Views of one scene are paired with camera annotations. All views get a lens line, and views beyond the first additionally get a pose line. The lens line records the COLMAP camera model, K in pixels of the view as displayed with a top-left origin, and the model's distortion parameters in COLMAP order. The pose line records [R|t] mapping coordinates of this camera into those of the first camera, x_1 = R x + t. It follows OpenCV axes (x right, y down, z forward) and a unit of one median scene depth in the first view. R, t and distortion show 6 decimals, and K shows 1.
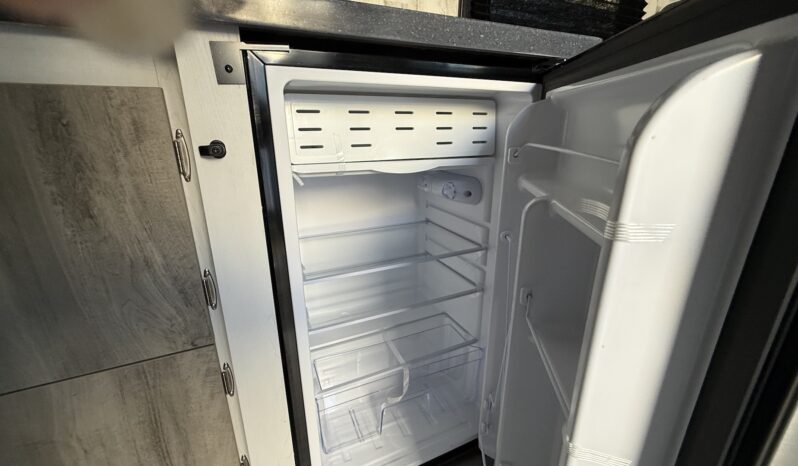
lens RADIAL K [[327.2, 0, 396.2], [0, 327.2, 235.4], [0, 0, 1]] dist [-0.002638, -0.000083]
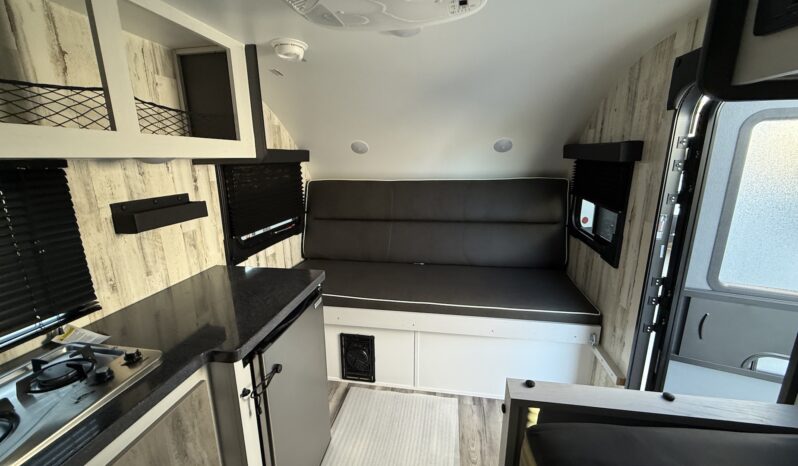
lens RADIAL K [[327.2, 0, 394.2], [0, 327.2, 233.4], [0, 0, 1]] dist [-0.002638, -0.000083]
pose [[0.573812, -0.193694, 0.795753, -1.476473], [0.255592, 0.965455, 0.050695, -1.139061], [-0.778082, 0.174299, 0.603496, -1.482821]]
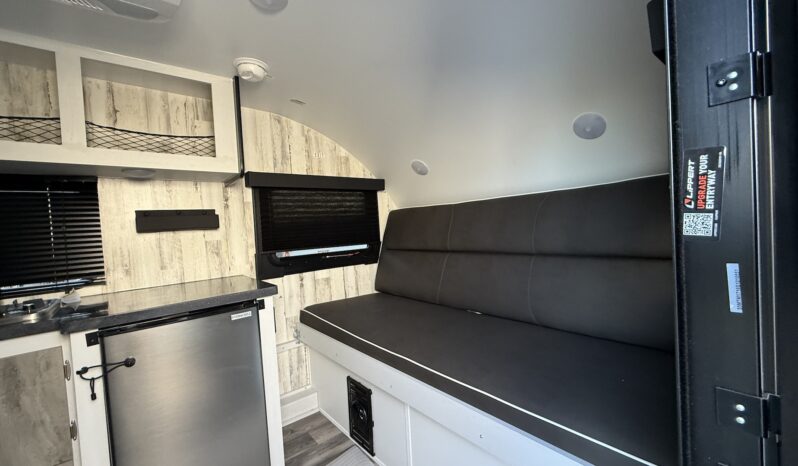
lens RADIAL K [[327.2, 0, 398.7], [0, 327.2, 232.5], [0, 0, 1]] dist [-0.002638, -0.000083]
pose [[0.966085, -0.060259, 0.251095, 1.181517], [0.128665, 0.955417, -0.265752, -0.263844], [-0.223886, 0.289047, 0.930767, -2.112053]]
